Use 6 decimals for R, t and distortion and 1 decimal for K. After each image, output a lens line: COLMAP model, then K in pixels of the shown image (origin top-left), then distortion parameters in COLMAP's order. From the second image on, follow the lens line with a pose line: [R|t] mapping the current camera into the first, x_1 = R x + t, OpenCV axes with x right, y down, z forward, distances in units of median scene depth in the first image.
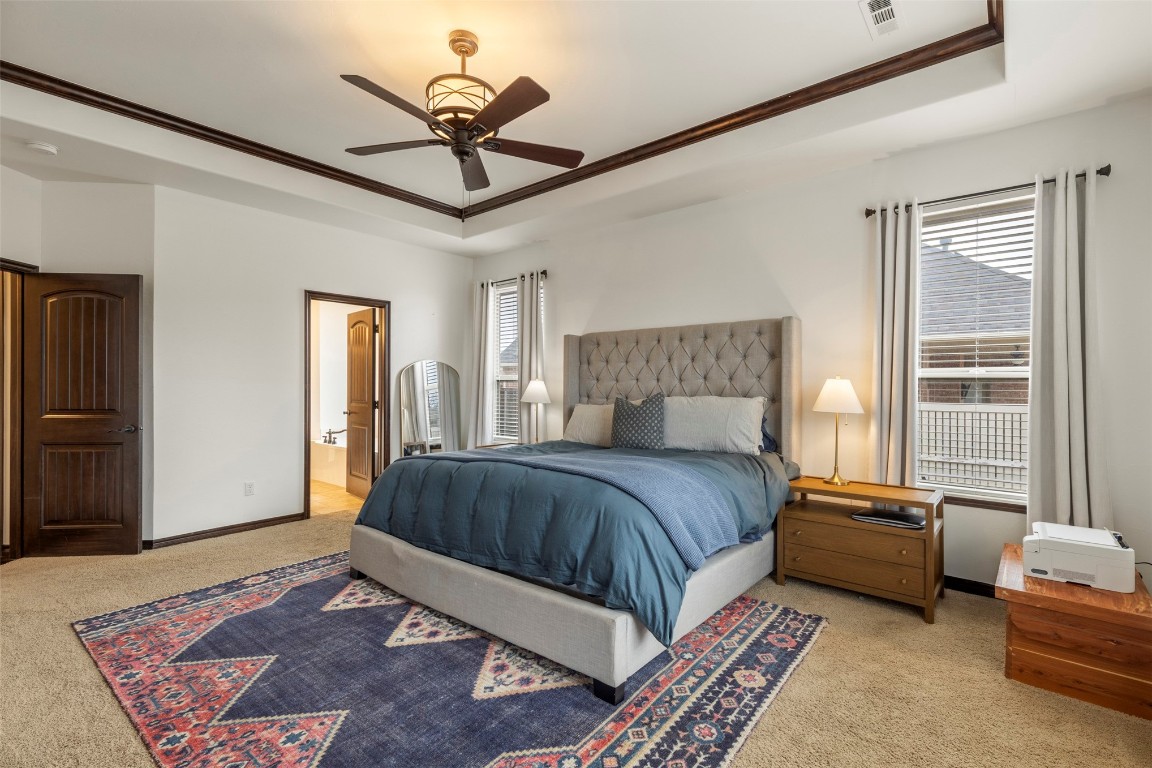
lens RADIAL K [[514.3, 0, 582.3], [0, 514.3, 386.9], [0, 0, 1]] dist [0.005886, 0.000822]
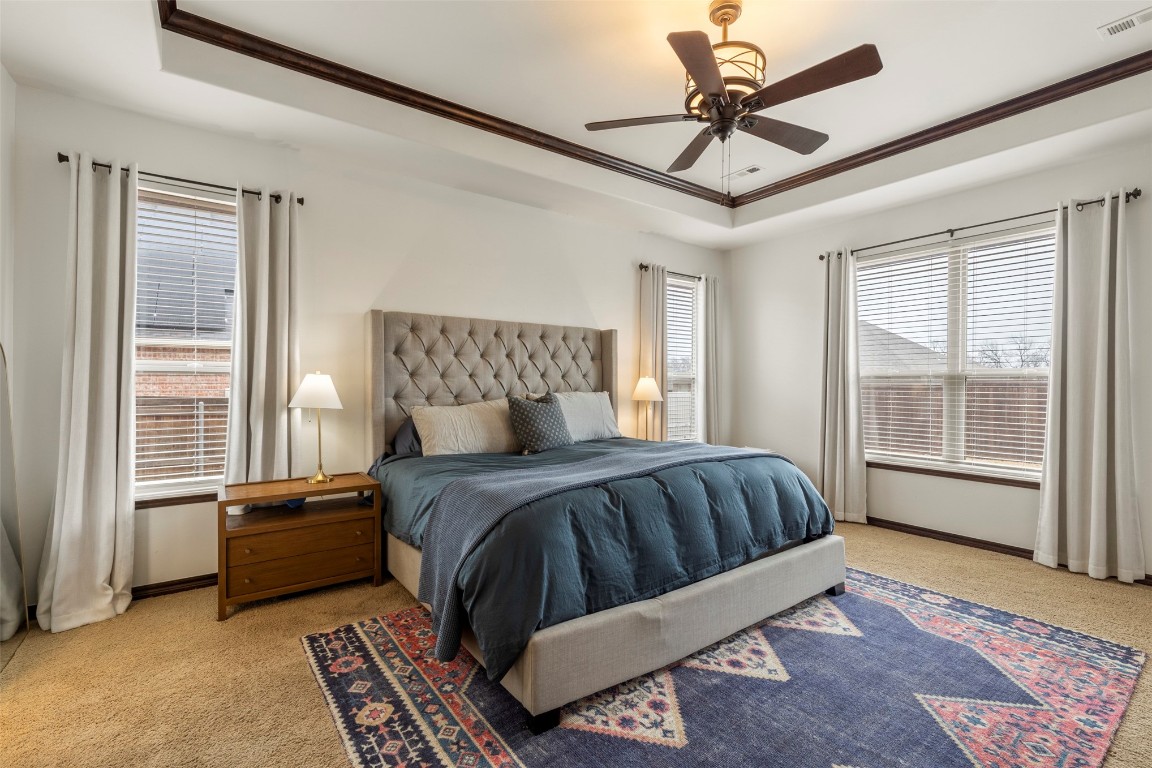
lens RADIAL K [[514.3, 0, 582.3], [0, 514.3, 386.9], [0, 0, 1]] dist [0.005886, 0.000822]
pose [[0.248434, -0.008304, 0.968613, -1.132986], [-0.005477, 0.999935, 0.009977, -0.006264], [-0.968633, -0.007784, 0.248373, 0.965534]]
